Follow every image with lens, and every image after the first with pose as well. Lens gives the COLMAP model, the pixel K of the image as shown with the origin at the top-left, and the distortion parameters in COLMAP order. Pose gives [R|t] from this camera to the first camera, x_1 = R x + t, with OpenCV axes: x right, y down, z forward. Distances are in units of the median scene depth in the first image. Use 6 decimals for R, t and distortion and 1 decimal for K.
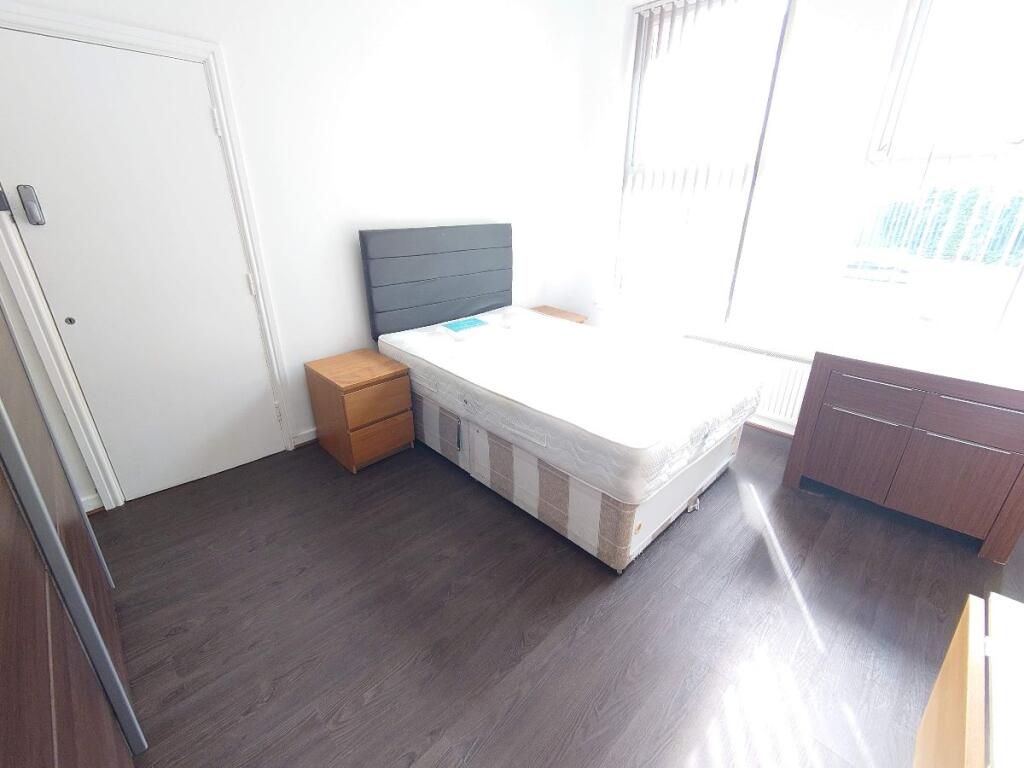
lens RADIAL K [[440.1, 0, 510.9], [0, 440.1, 385.7], [0, 0, 1]] dist [-0.000001, -0.000744]
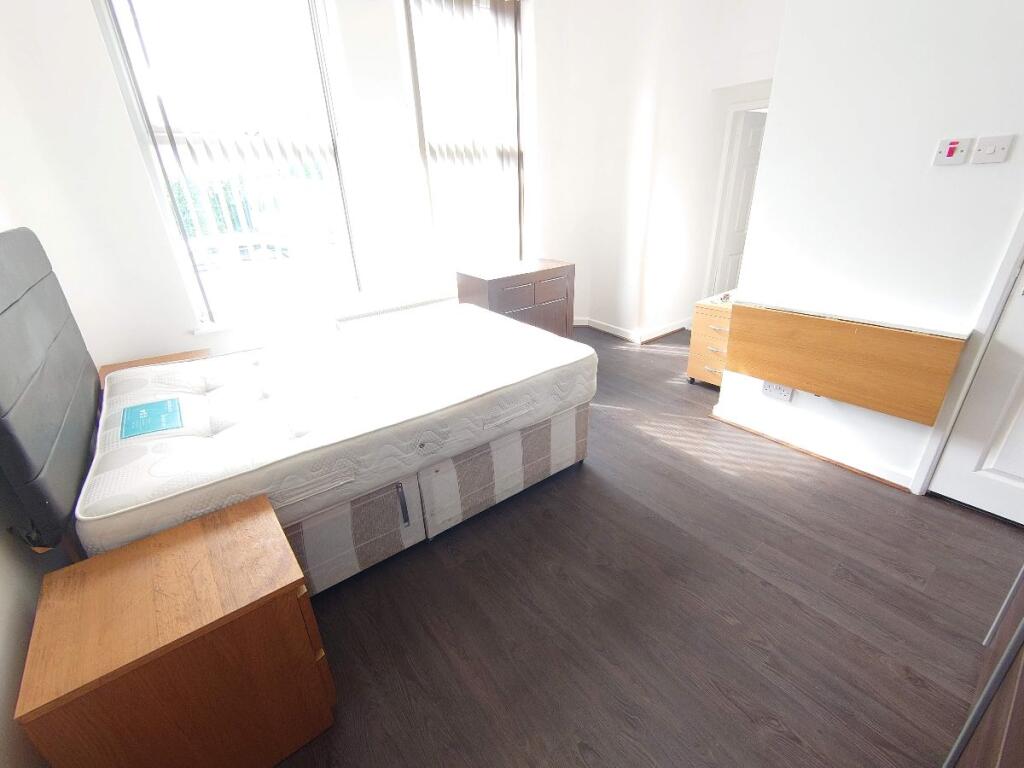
lens RADIAL K [[440.1, 0, 510.9], [0, 440.1, 385.7], [0, 0, 1]] dist [-0.000001, -0.000744]
pose [[0.120268, -0.411268, 0.903545, -0.798283], [0.420364, 0.845627, 0.328952, -0.256110], [-0.899350, 0.340256, 0.274584, 0.707384]]
